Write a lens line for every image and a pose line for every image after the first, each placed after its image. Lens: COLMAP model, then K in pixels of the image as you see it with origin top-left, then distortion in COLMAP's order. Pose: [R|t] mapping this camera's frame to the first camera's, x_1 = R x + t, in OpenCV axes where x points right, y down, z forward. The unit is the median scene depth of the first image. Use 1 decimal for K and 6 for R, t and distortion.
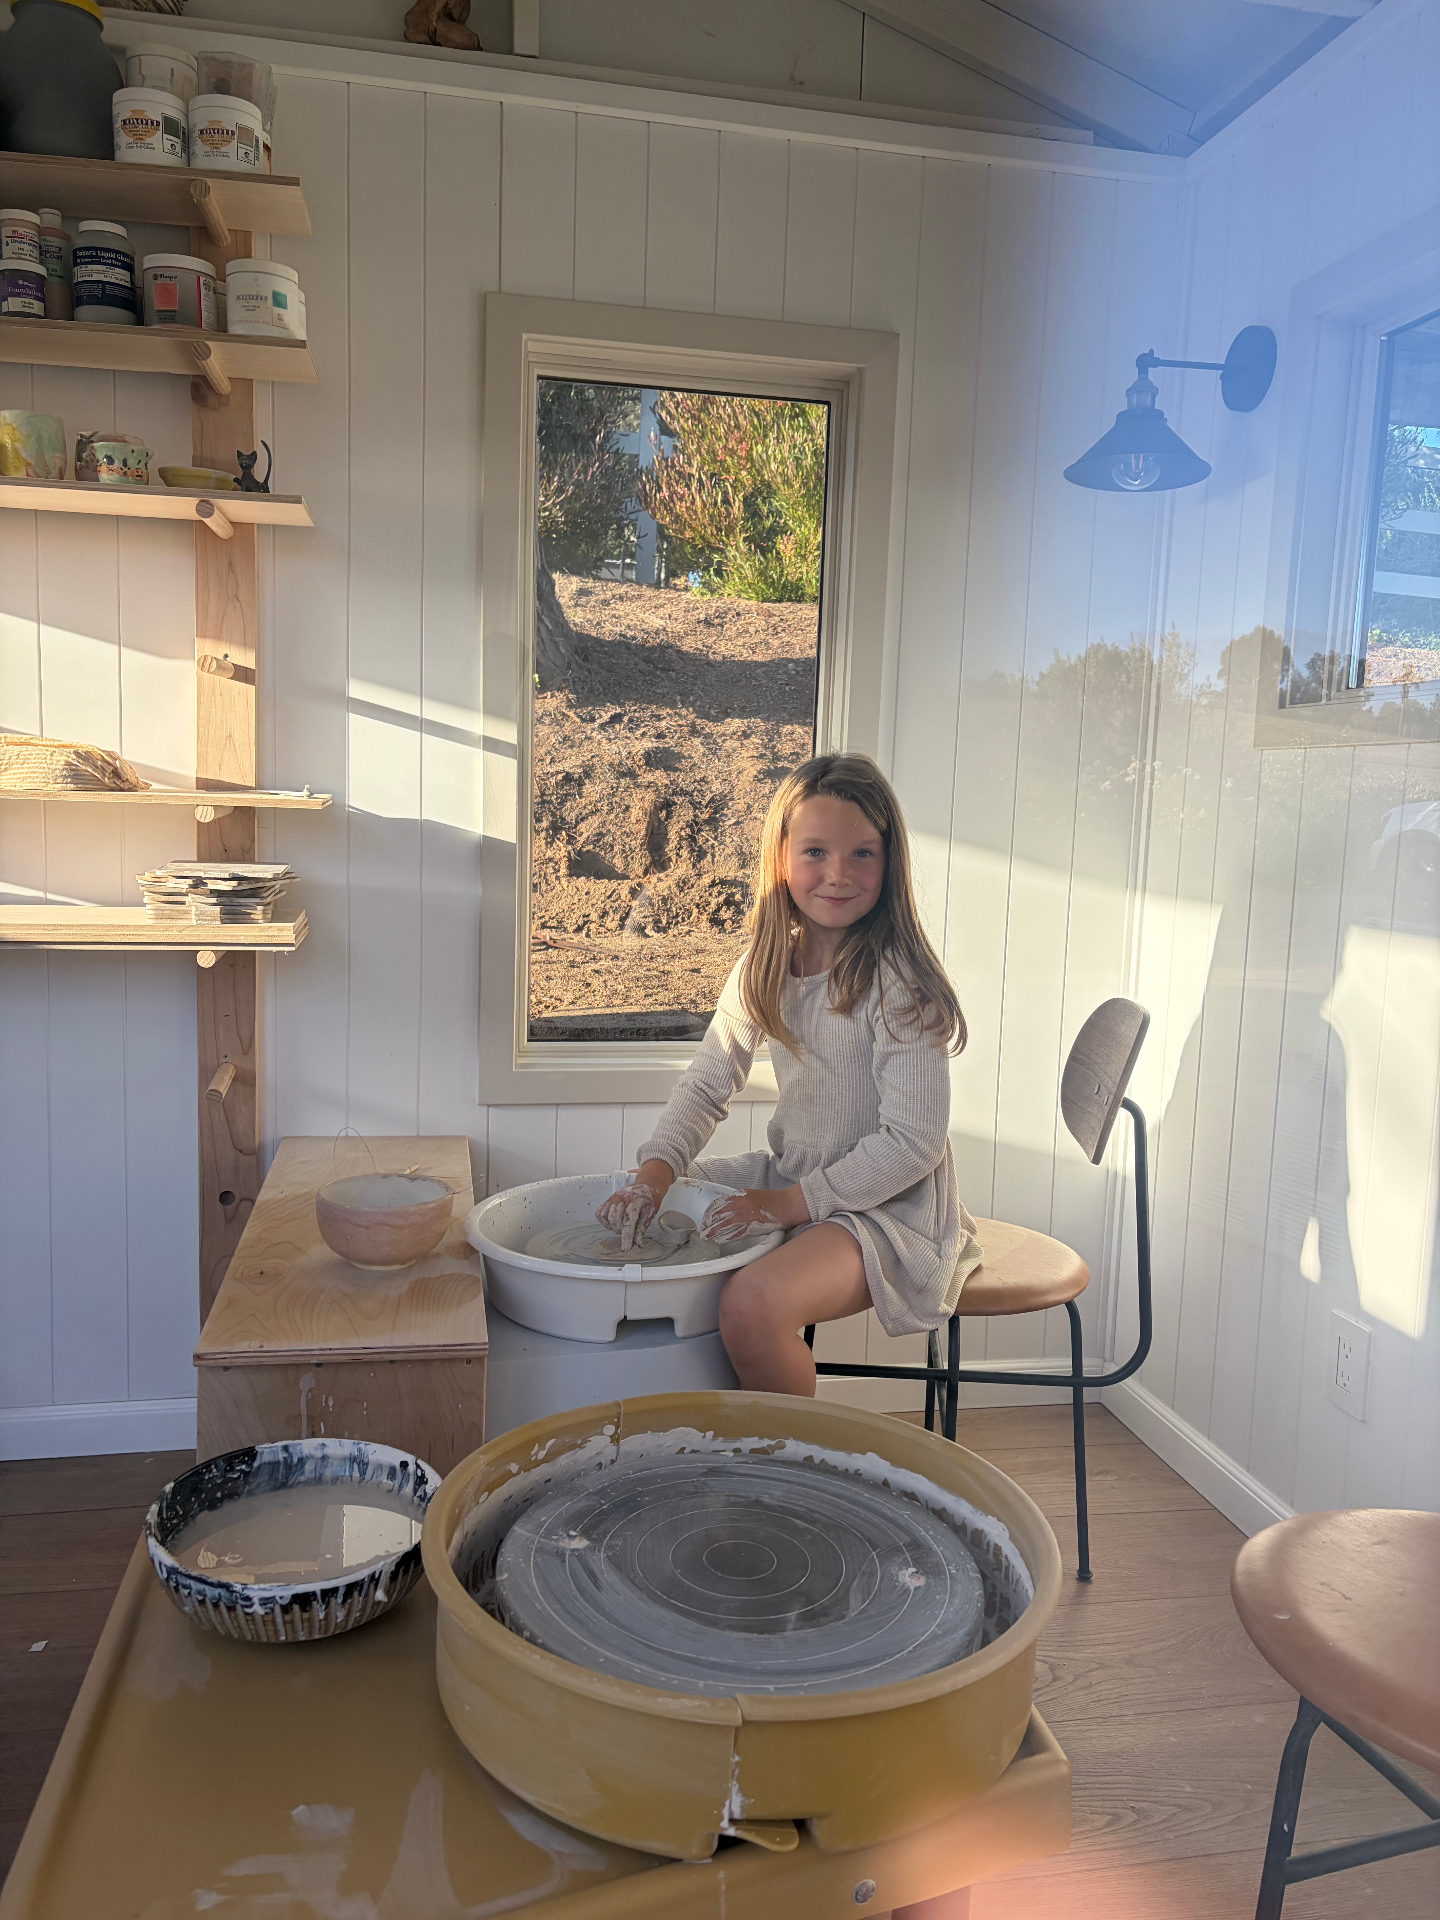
lens RADIAL K [[1459.4, 0, 728.7], [0, 1459.4, 965.1], [0, 0, 1]] dist [0.053824, -0.063450]
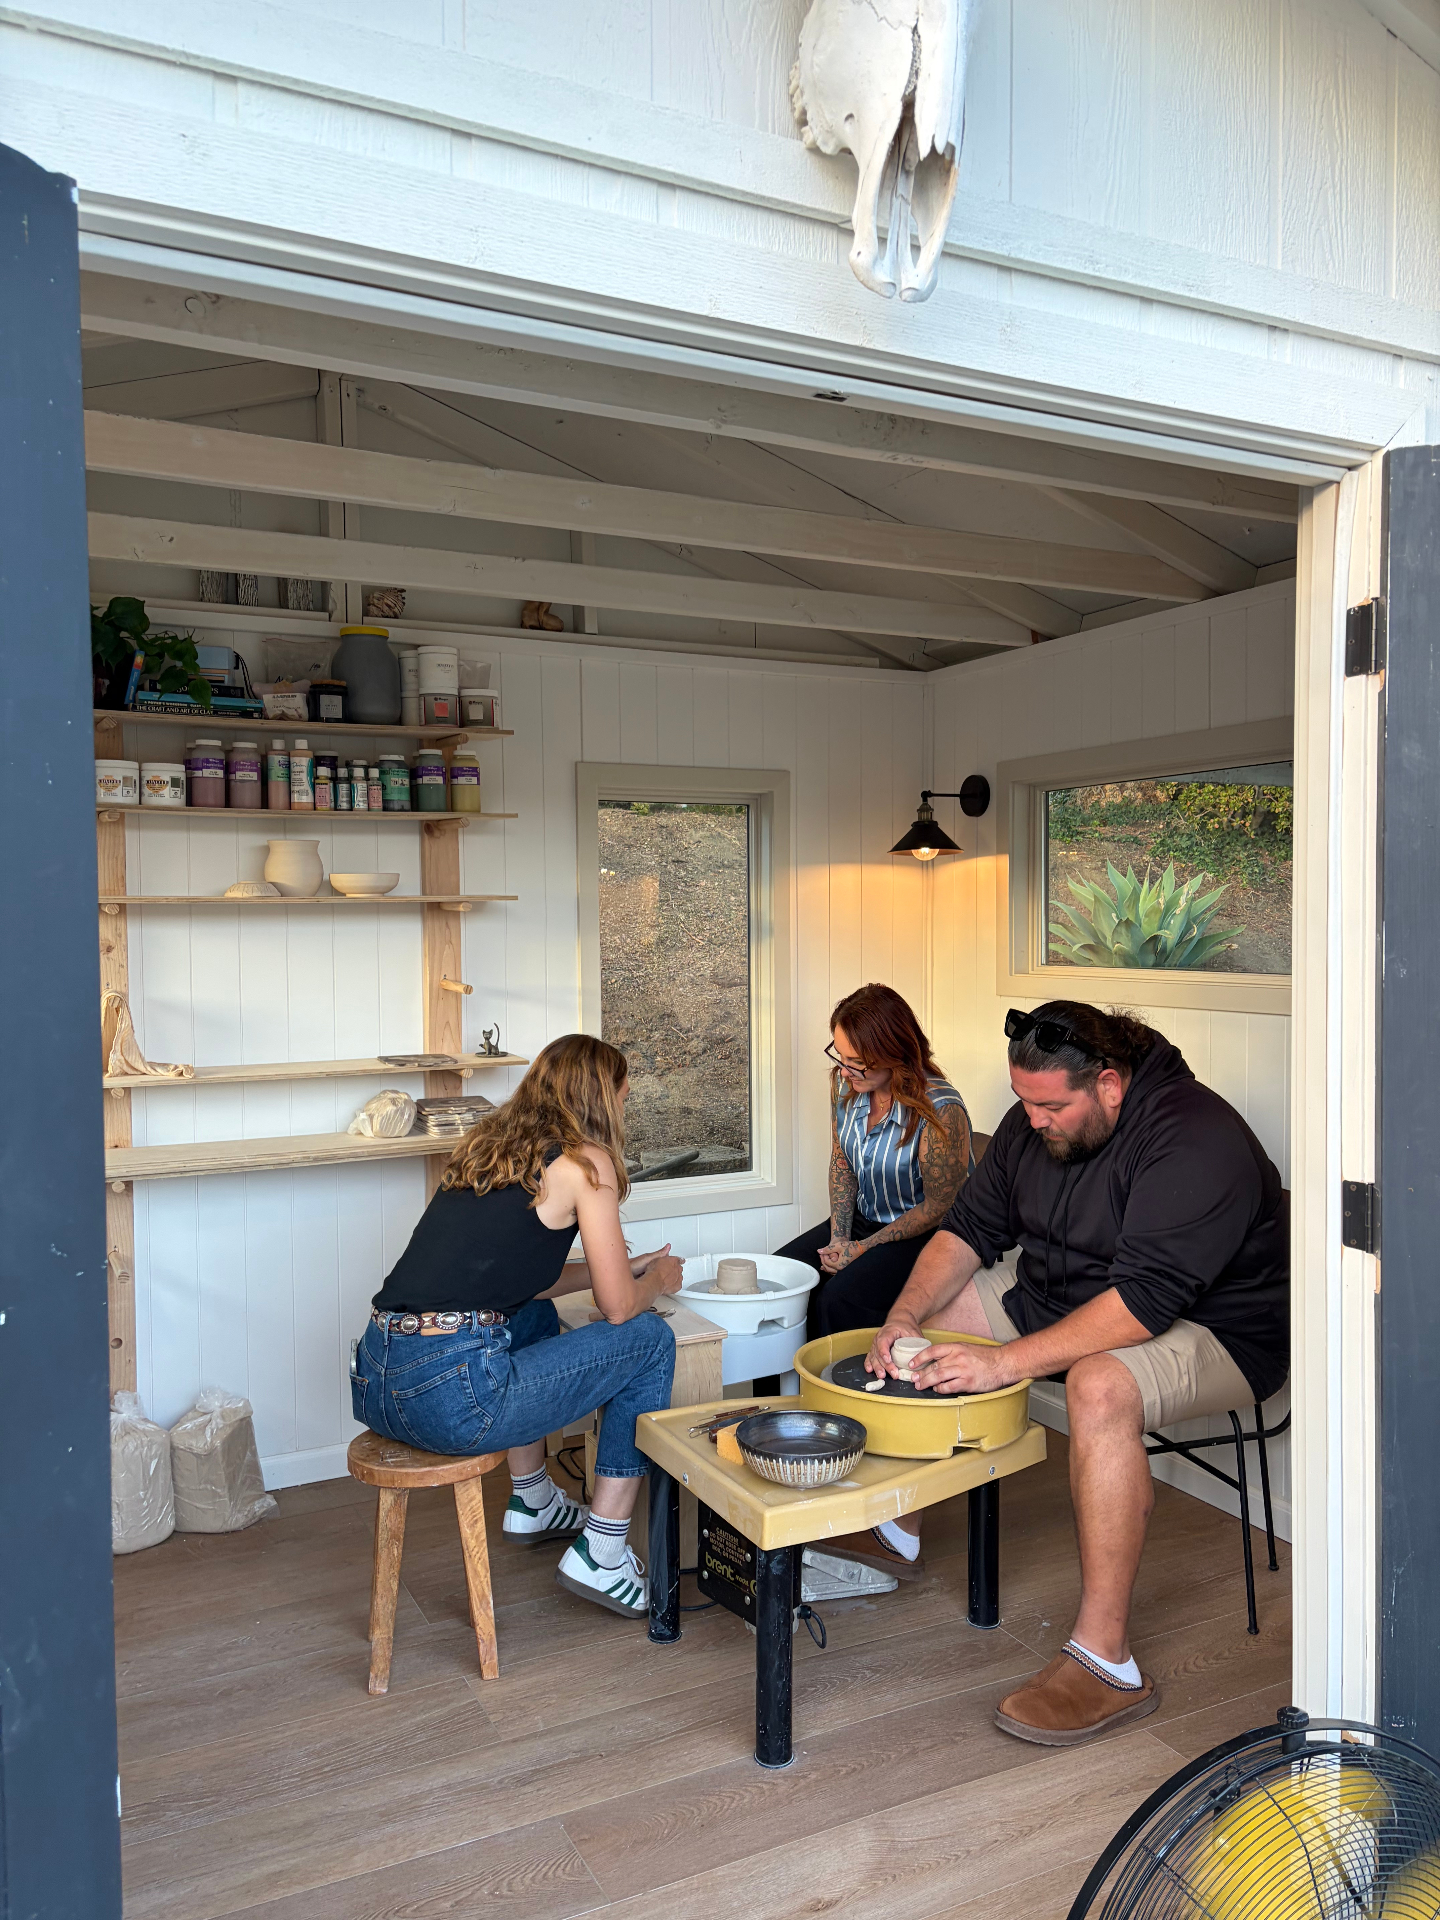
lens RADIAL K [[1459.4, 0, 723.1], [0, 1459.4, 959.3], [0, 0, 1]] dist [0.053824, -0.063450]
pose [[0.964341, -0.056610, 0.258538, -0.470503], [0.071397, 0.996285, -0.048160, -0.124681], [-0.254851, 0.064902, 0.964800, -0.744339]]
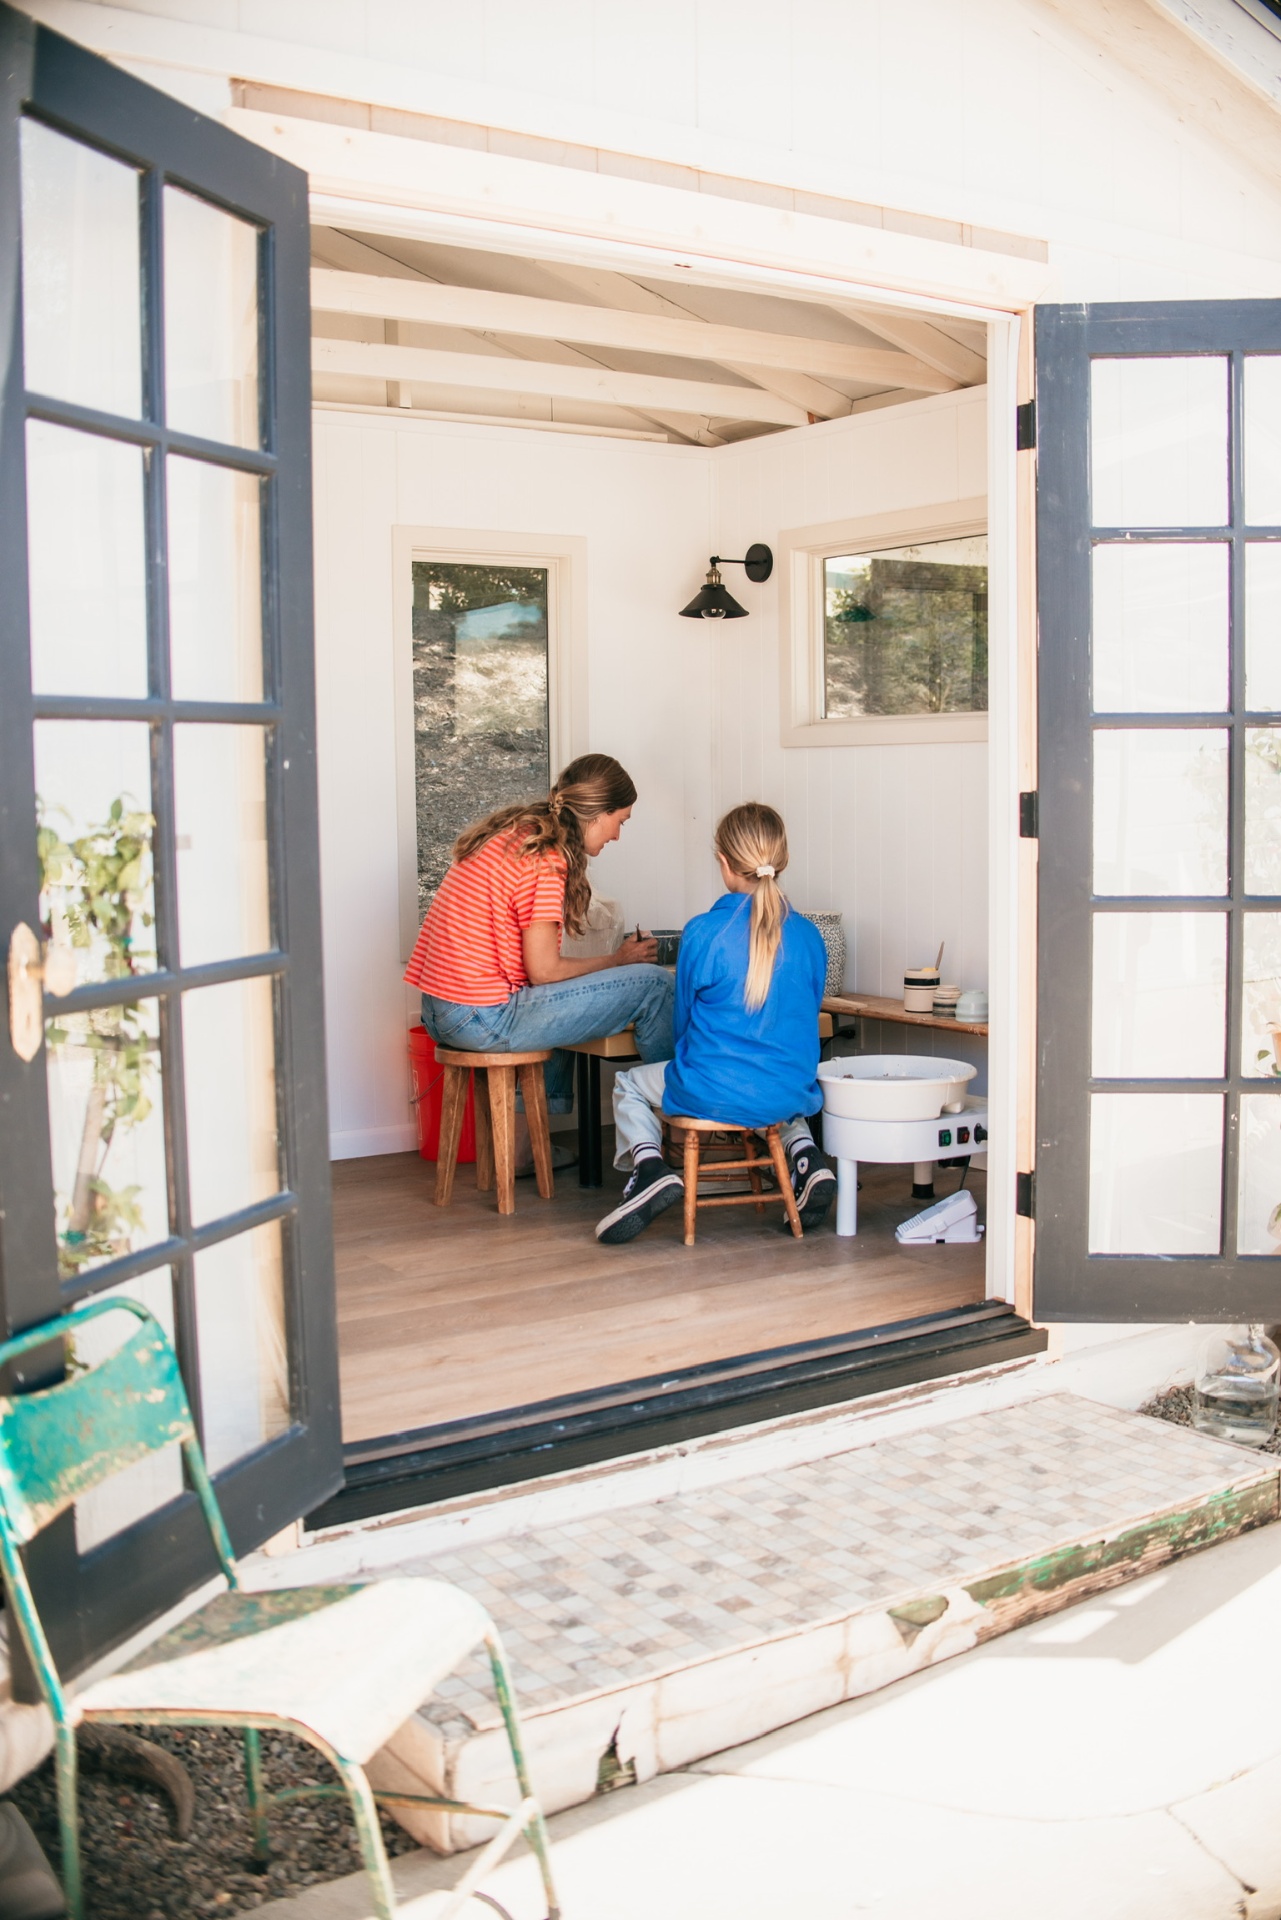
lens RADIAL K [[1969.5, 0, 638.9], [0, 1969.5, 957.8], [0, 0, 1]] dist [-0.160812, 0.000000]
pose [[0.925304, -0.084921, 0.369595, -0.862869], [0.084645, 0.996266, 0.016995, 0.085209], [-0.369658, 0.015559, 0.929038, -1.475010]]
